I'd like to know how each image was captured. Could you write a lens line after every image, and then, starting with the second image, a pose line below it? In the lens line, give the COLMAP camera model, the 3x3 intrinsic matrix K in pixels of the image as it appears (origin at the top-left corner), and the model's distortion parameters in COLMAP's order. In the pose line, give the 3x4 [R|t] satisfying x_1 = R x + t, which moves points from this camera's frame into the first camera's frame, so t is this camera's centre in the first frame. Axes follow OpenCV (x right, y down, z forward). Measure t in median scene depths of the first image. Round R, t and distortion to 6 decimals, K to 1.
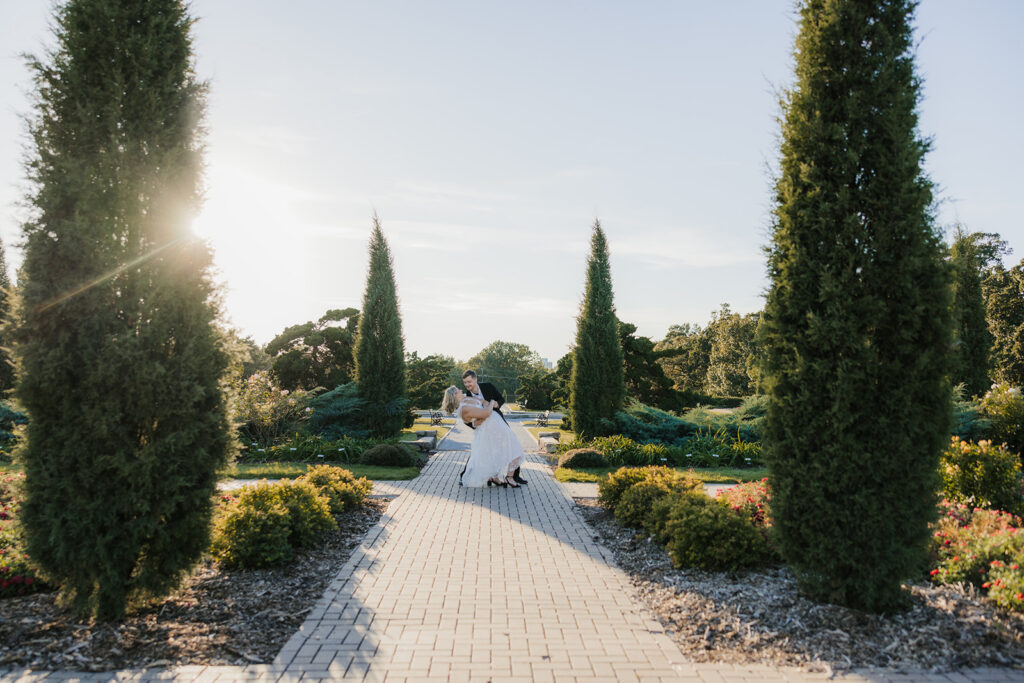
lens RADIAL K [[2036.3, 0, 512.0], [0, 2036.3, 341.5], [0, 0, 1]] dist [-0.012943, 0.130897]
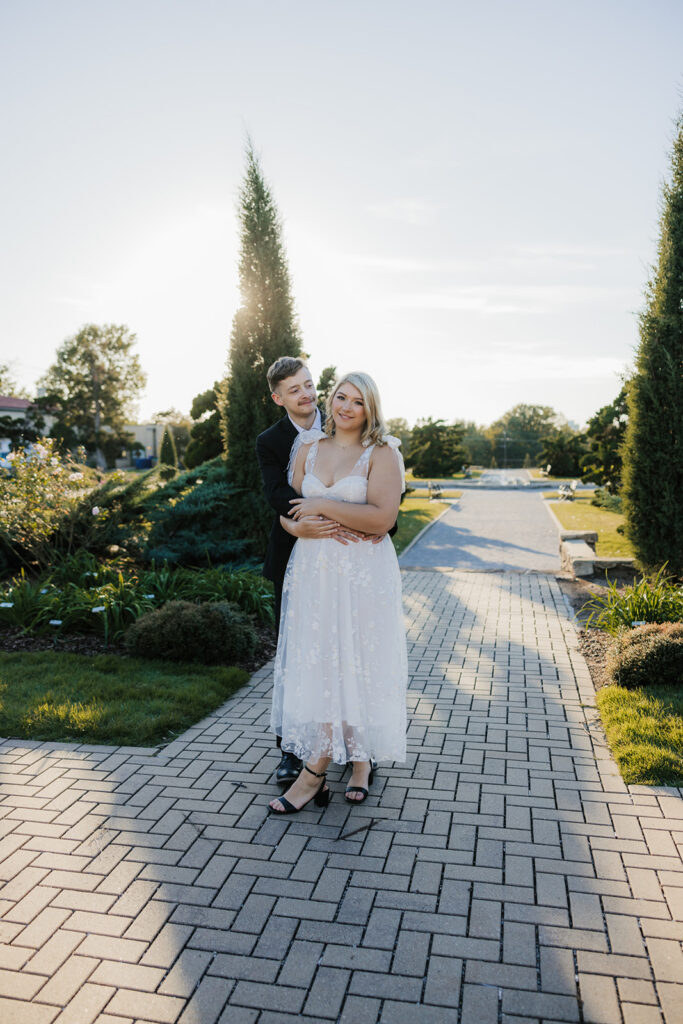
lens RADIAL K [[765.9, 0, 342.0], [0, 765.9, 523.2], [0, 0, 1]] dist [0.002184, 0.000773]
pose [[0.962653, 0.004203, -0.270707, 0.010579], [0.028348, 0.992819, 0.116223, 0.012218], [0.269251, -0.119556, 0.955620, 0.653971]]
